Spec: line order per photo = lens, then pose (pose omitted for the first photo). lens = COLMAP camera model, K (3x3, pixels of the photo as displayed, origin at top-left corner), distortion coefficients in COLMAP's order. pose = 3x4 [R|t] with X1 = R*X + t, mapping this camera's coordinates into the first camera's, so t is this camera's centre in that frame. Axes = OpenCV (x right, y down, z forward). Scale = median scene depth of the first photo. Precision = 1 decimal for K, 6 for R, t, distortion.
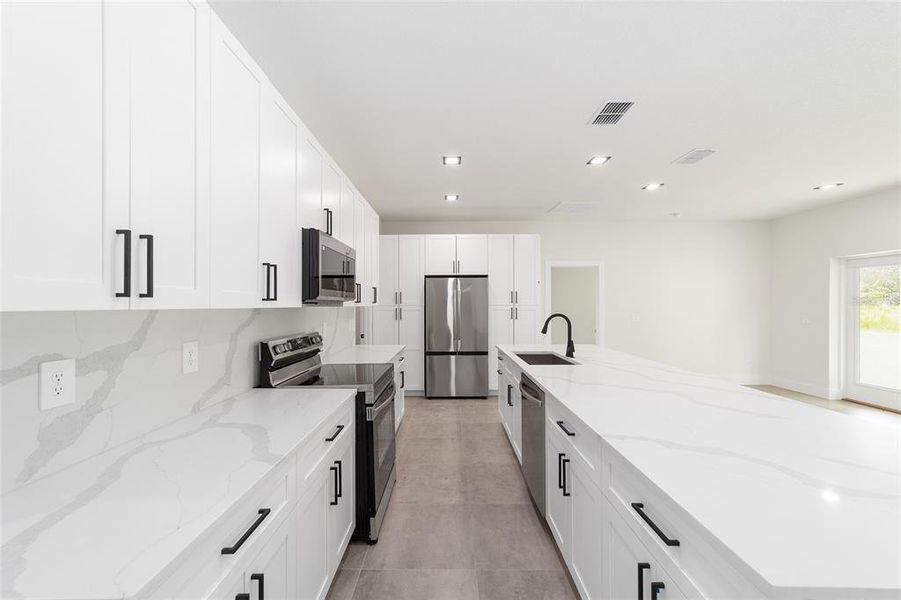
lens RADIAL K [[347.0, 0, 447.2], [0, 347.0, 305.0], [0, 0, 1]] dist [-0.017384, 0.008471]
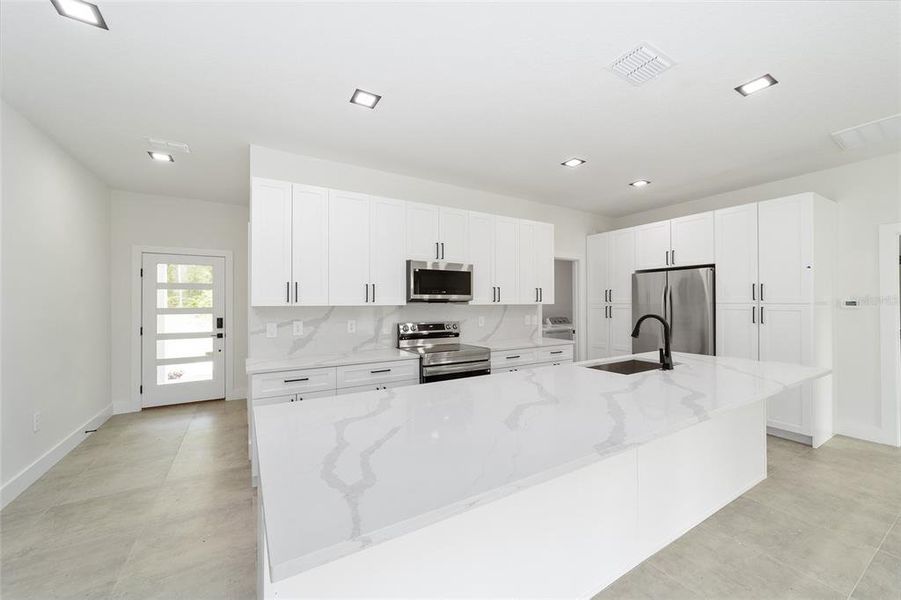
lens RADIAL K [[347.0, 0, 447.2], [0, 347.0, 305.0], [0, 0, 1]] dist [-0.017384, 0.008471]
pose [[0.522761, 0.004081, -0.852470, 0.716404], [0.002453, 0.999977, 0.006292, -0.002554], [0.852476, -0.005380, 0.522739, 0.148346]]
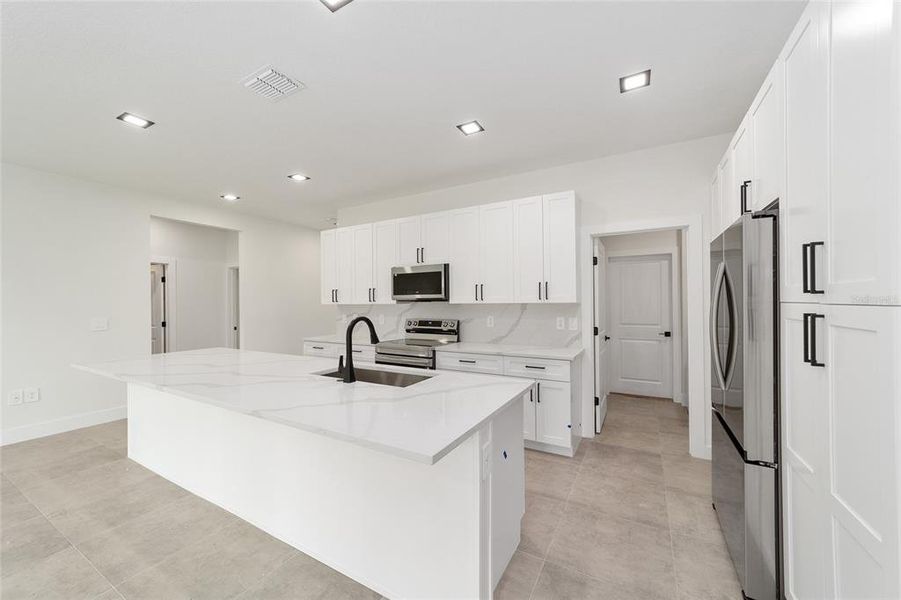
lens RADIAL K [[347.0, 0, 447.2], [0, 347.0, 305.0], [0, 0, 1]] dist [-0.017384, 0.008471]
pose [[-0.488274, 0.016777, -0.872529, 0.793967], [0.010794, 0.999855, 0.013185, -0.006705], [0.872624, -0.002980, -0.488384, 1.400286]]
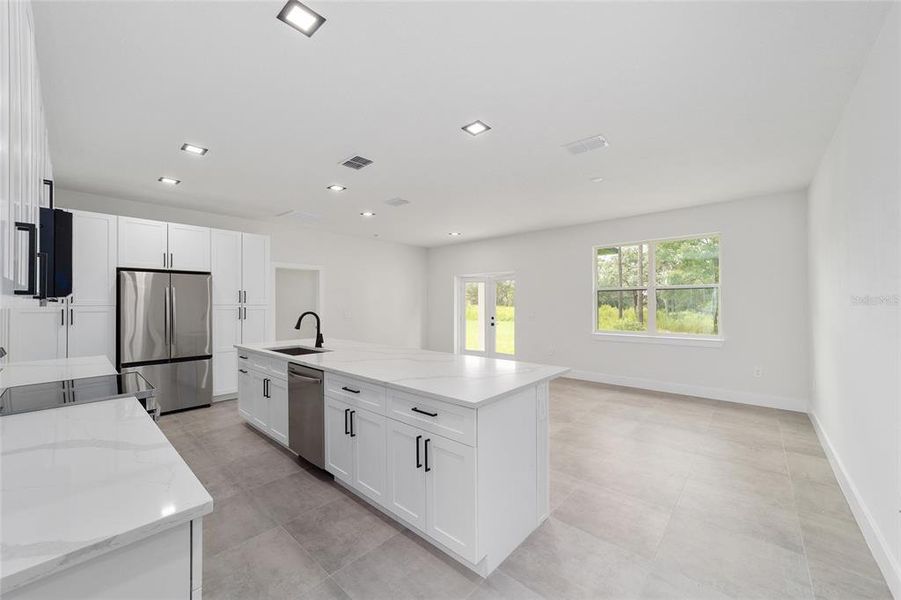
lens RADIAL K [[344.8, 0, 446.8], [0, 344.8, 300.8], [0, 0, 1]] dist [-0.011807, 0.000099]
pose [[0.667427, 0.006041, 0.744651, -0.224918], [0.002533, 0.999943, -0.010382, 0.001547], [-0.744671, 0.008815, 0.667373, -0.123089]]
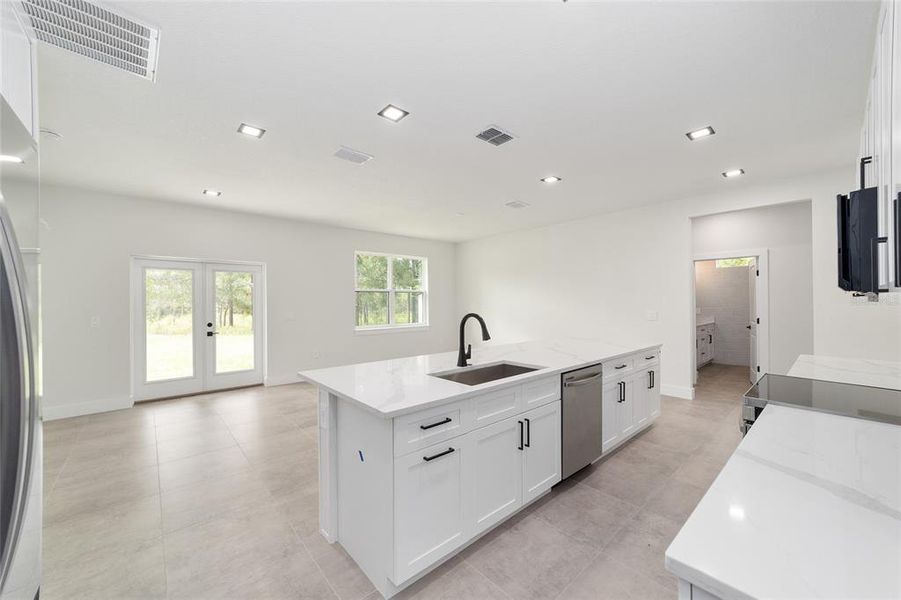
lens RADIAL K [[344.8, 0, 446.8], [0, 344.8, 300.8], [0, 0, 1]] dist [-0.011807, 0.000099]
pose [[-0.666072, 0.010294, 0.745817, -0.208354], [0.005545, 0.999945, -0.008849, 0.003188], [-0.745867, -0.001759, -0.666092, 1.456988]]
